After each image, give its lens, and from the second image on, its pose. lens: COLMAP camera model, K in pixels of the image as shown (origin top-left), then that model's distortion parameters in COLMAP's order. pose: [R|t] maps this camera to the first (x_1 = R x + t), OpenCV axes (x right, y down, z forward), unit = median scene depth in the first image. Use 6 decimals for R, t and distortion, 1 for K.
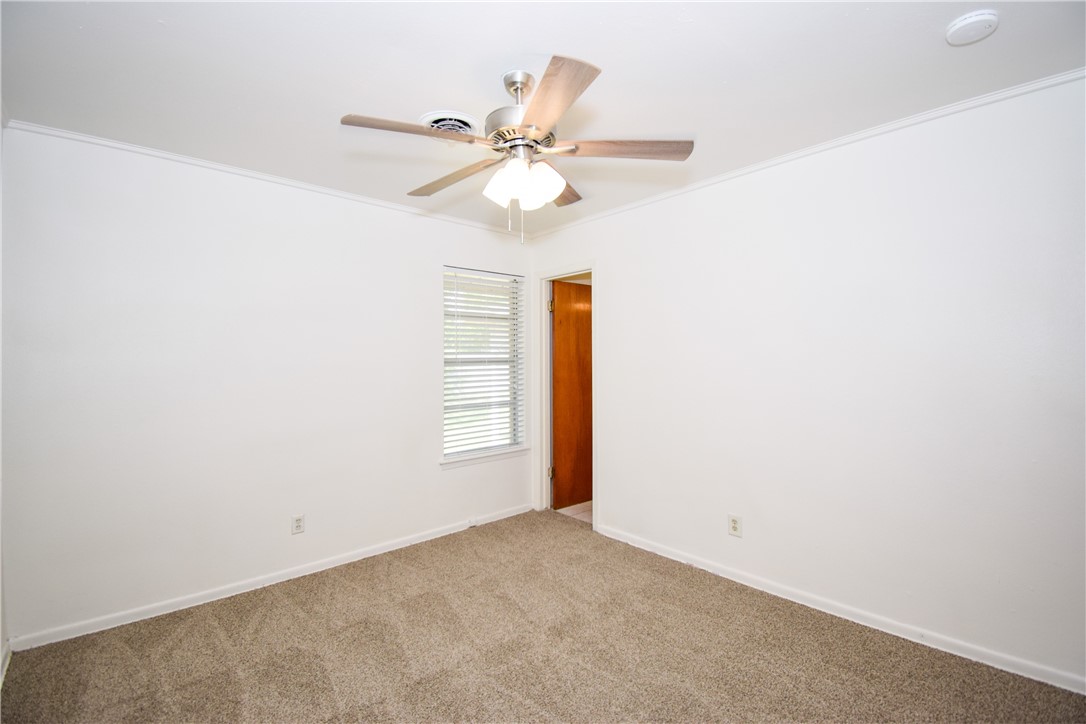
lens RADIAL K [[483.5, 0, 541.7], [0, 483.5, 359.8], [0, 0, 1]] dist [0.002668, -0.018144]
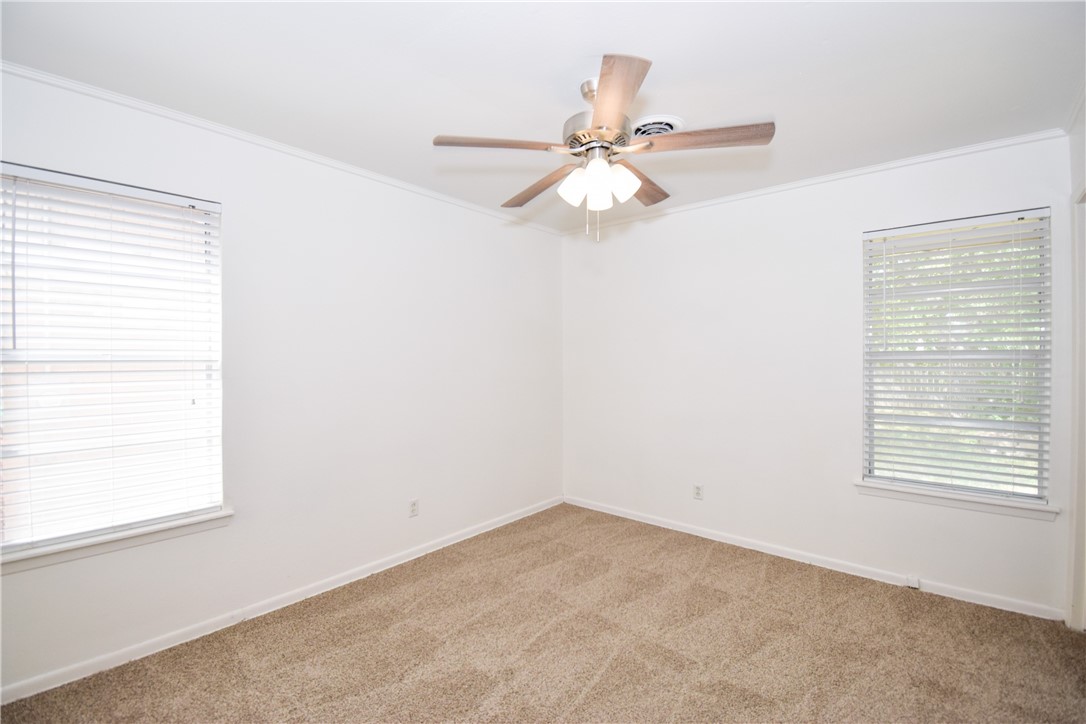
lens RADIAL K [[483.5, 0, 541.7], [0, 483.5, 359.8], [0, 0, 1]] dist [0.002668, -0.018144]
pose [[0.115670, 0.014734, -0.993178, 0.626308], [-0.003833, 0.999889, 0.014387, 0.001323], [0.993280, 0.002143, 0.115713, 0.479948]]
